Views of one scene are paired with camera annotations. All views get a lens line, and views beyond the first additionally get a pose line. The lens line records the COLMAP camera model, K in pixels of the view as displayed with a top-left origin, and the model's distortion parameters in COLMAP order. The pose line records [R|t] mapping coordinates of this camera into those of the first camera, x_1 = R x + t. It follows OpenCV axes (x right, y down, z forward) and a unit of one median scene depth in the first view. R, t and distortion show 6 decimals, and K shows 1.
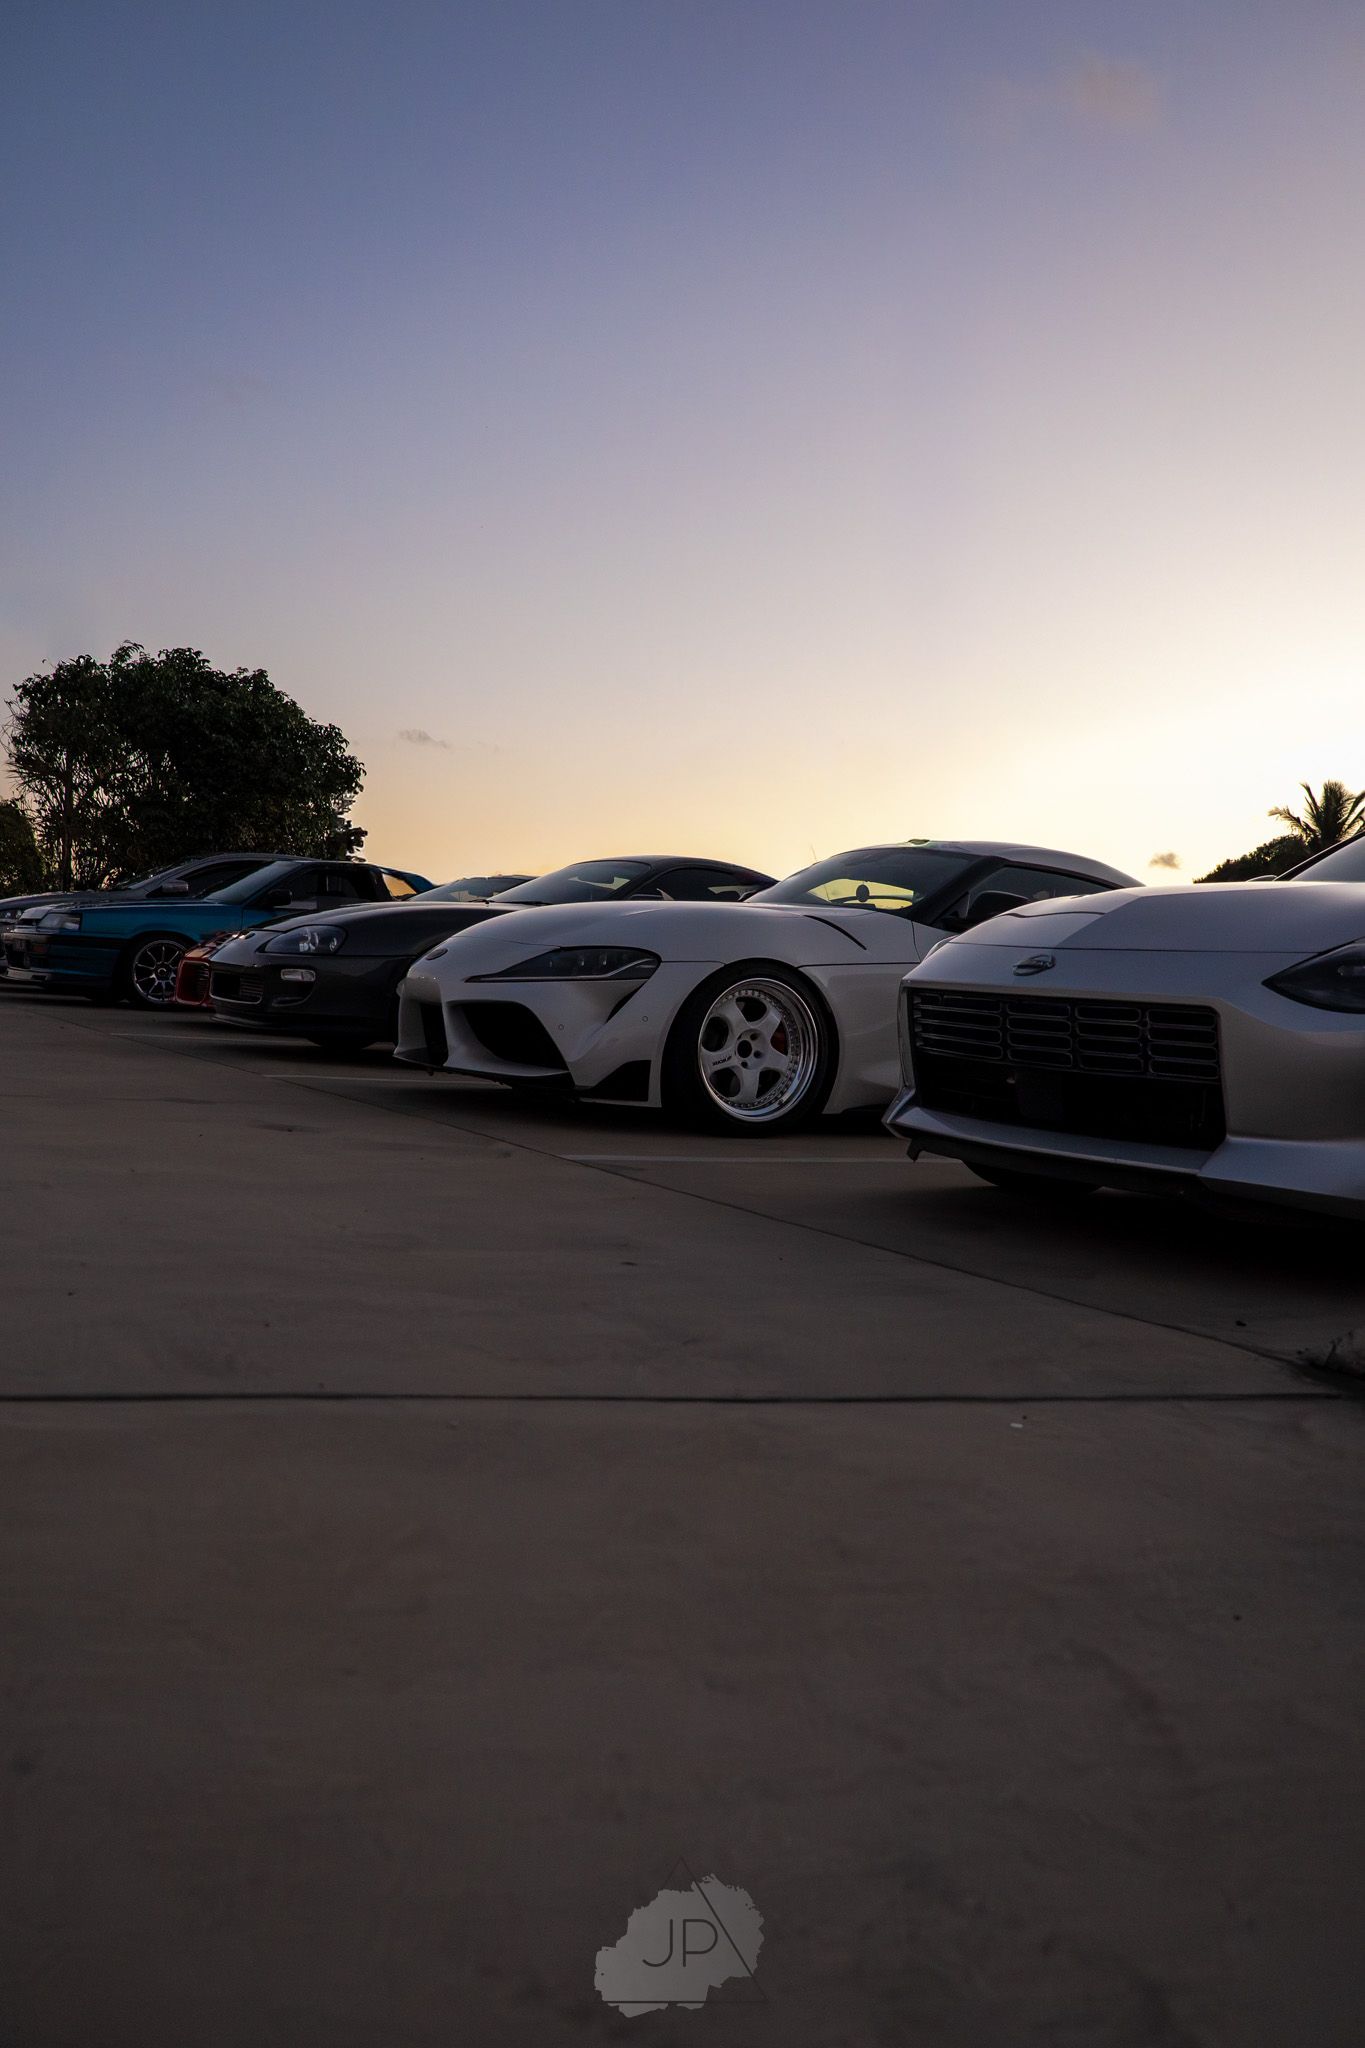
lens RADIAL K [[1769.9, 0, 676.0], [0, 1769.9, 1020.8], [0, 0, 1]] dist [0.001059, -0.009369]
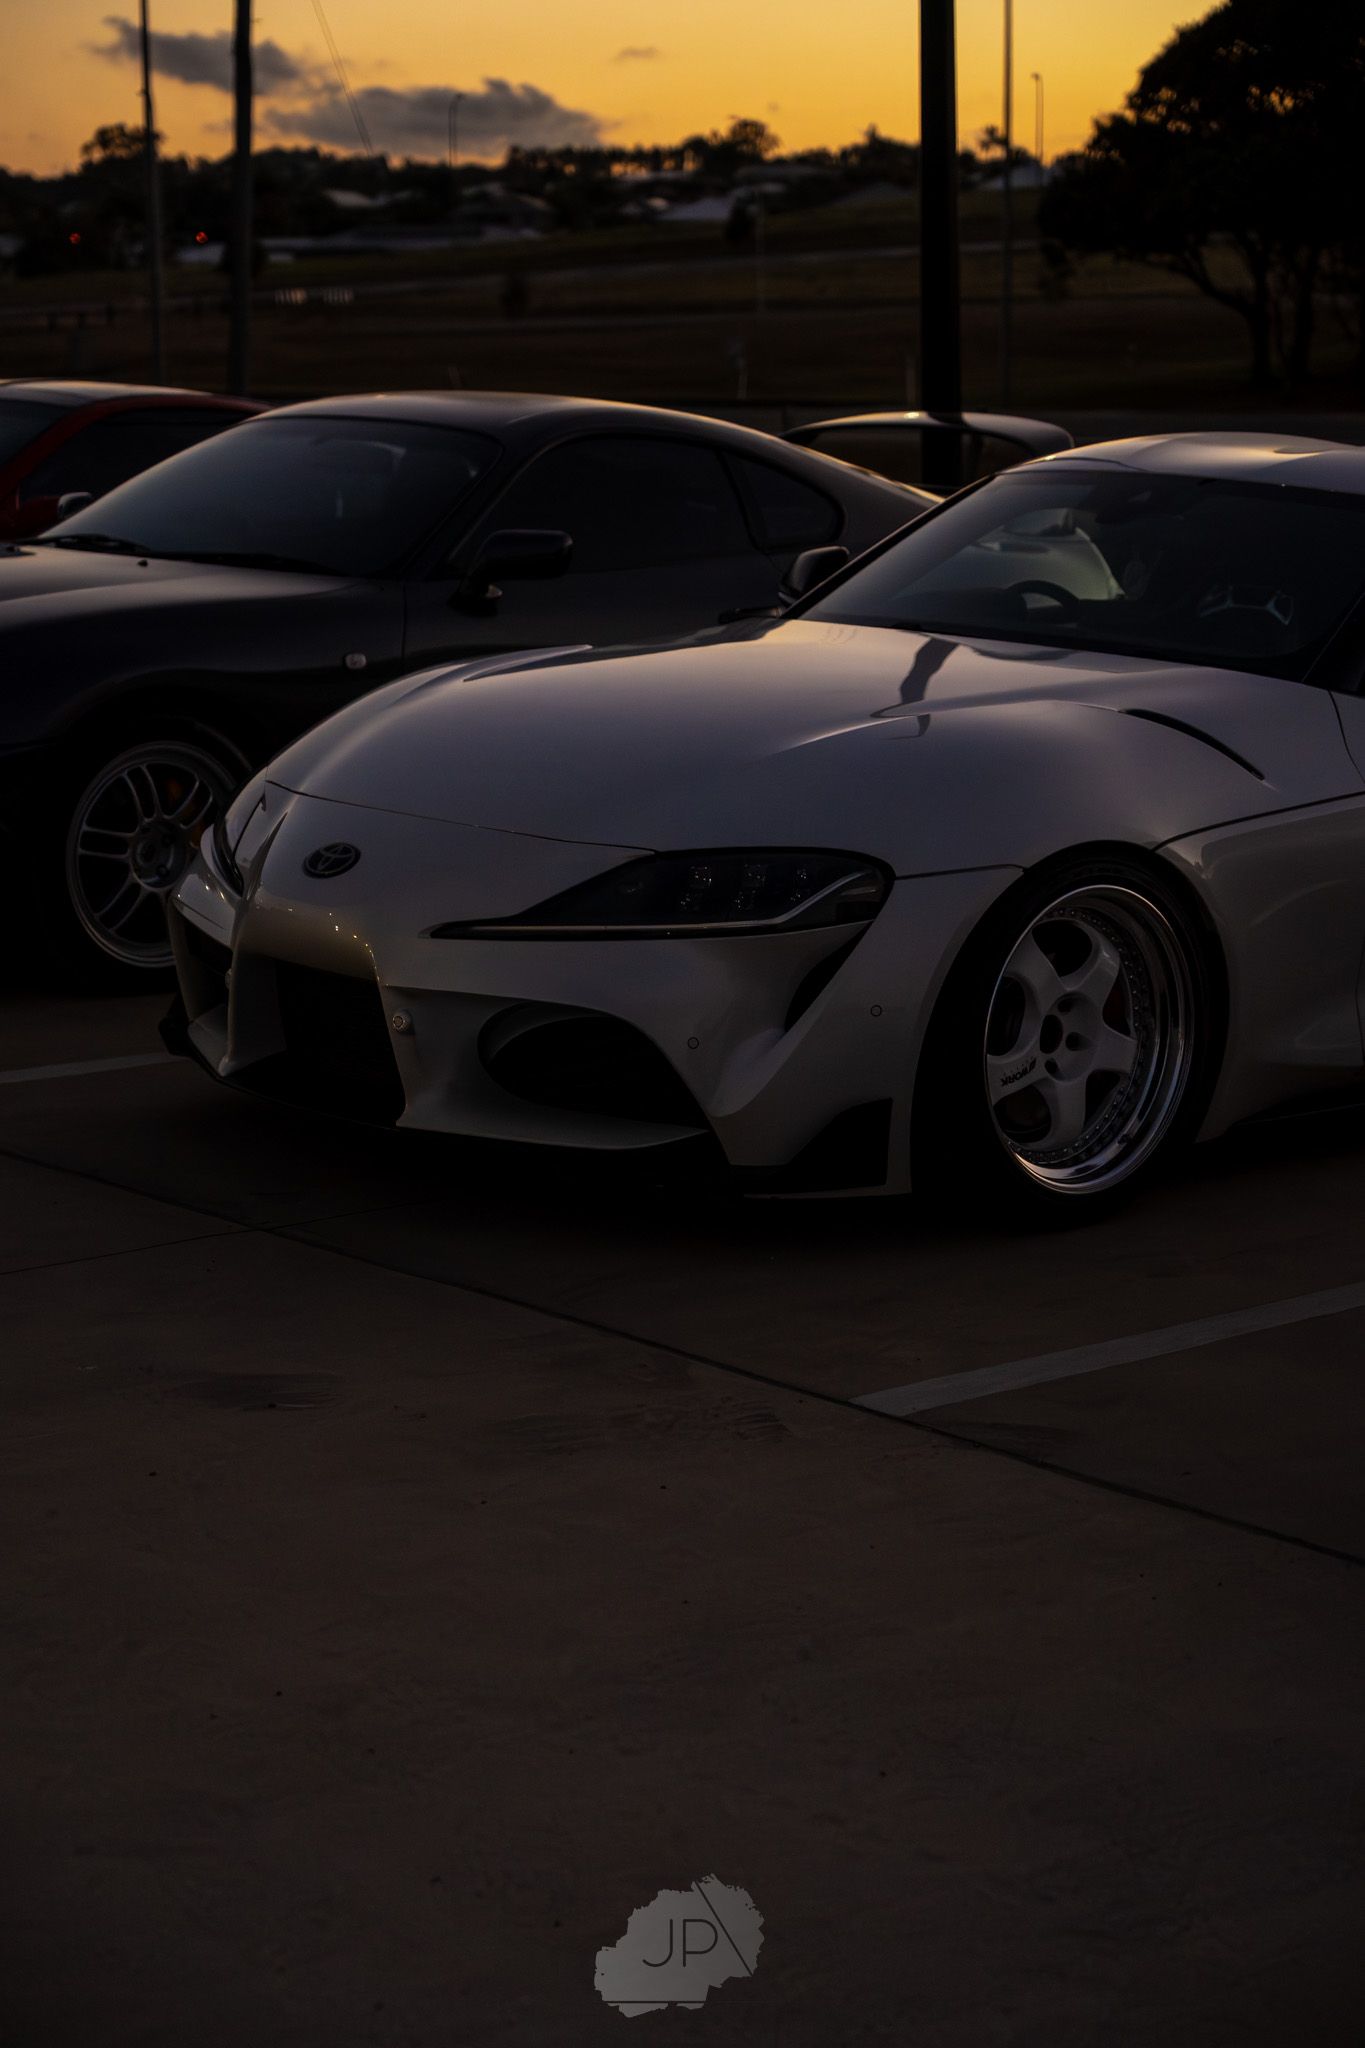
lens RADIAL K [[4238.7, 0, 685.9], [0, 4238.7, 1026.2], [0, 0, 1]] dist [0.079861, 0.000000]
pose [[0.978531, -0.088134, 0.186306, -0.258973], [0.056312, 0.983890, 0.169673, -0.178410], [-0.198258, -0.155539, 0.967730, -0.049172]]
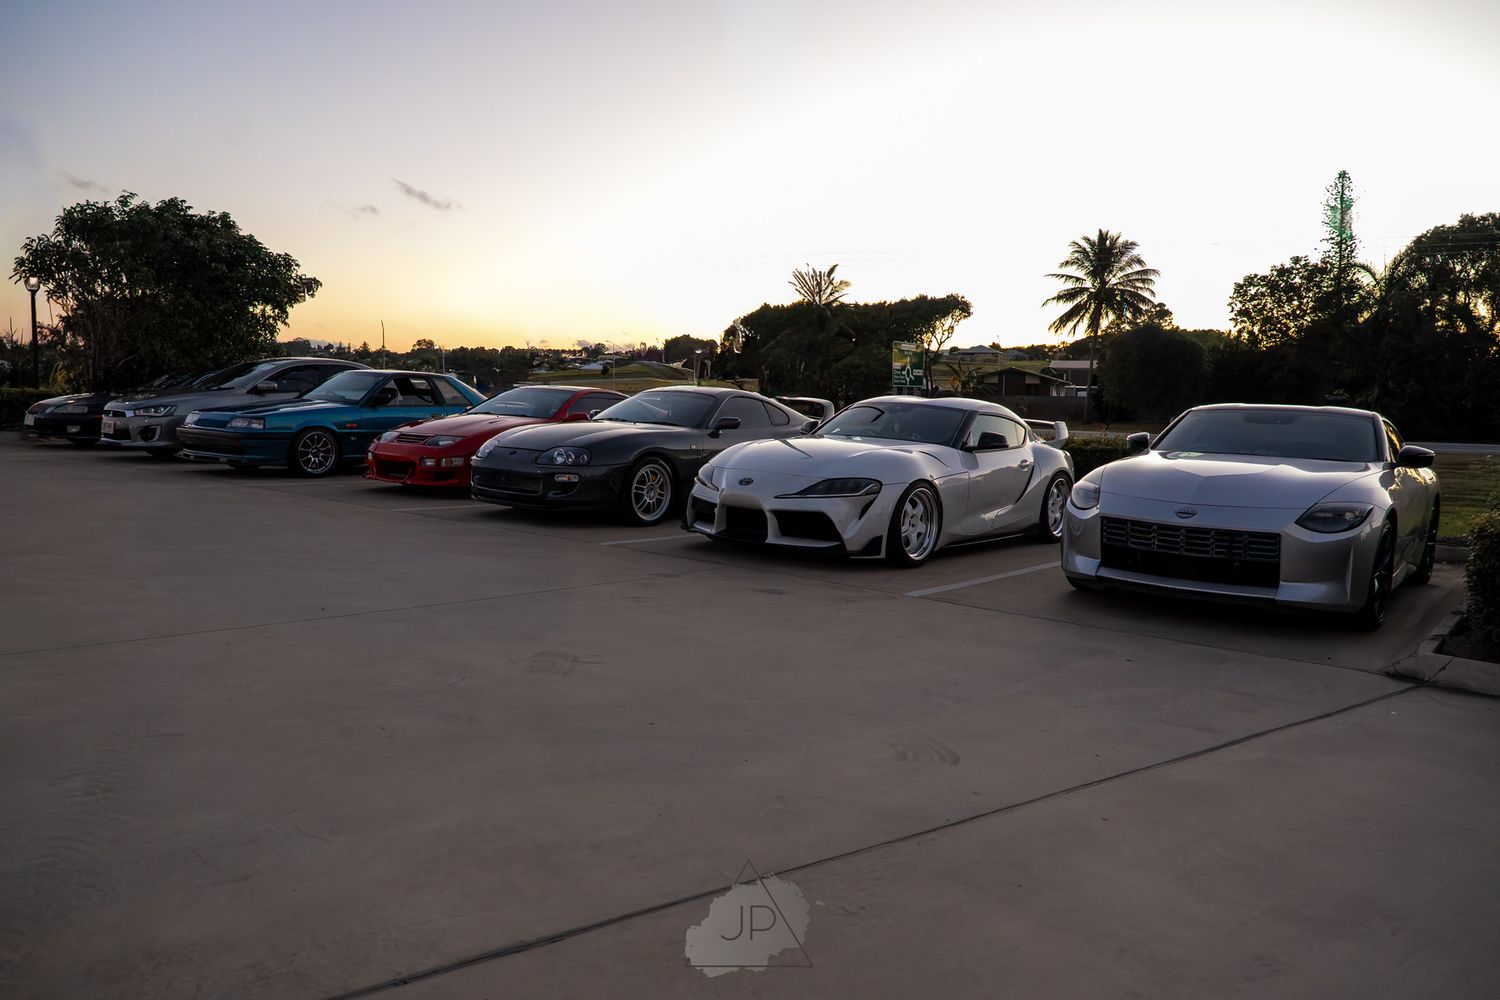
lens RADIAL K [[1182.6, 0, 762.8], [0, 1182.6, 525.7], [0, 0, 1]] dist [-0.021308, 0.000743]
pose [[0.931012, -0.070999, 0.358017, -0.594729], [0.030806, 0.992683, 0.116750, -0.142787], [-0.363687, -0.097667, 0.926387, -0.182532]]
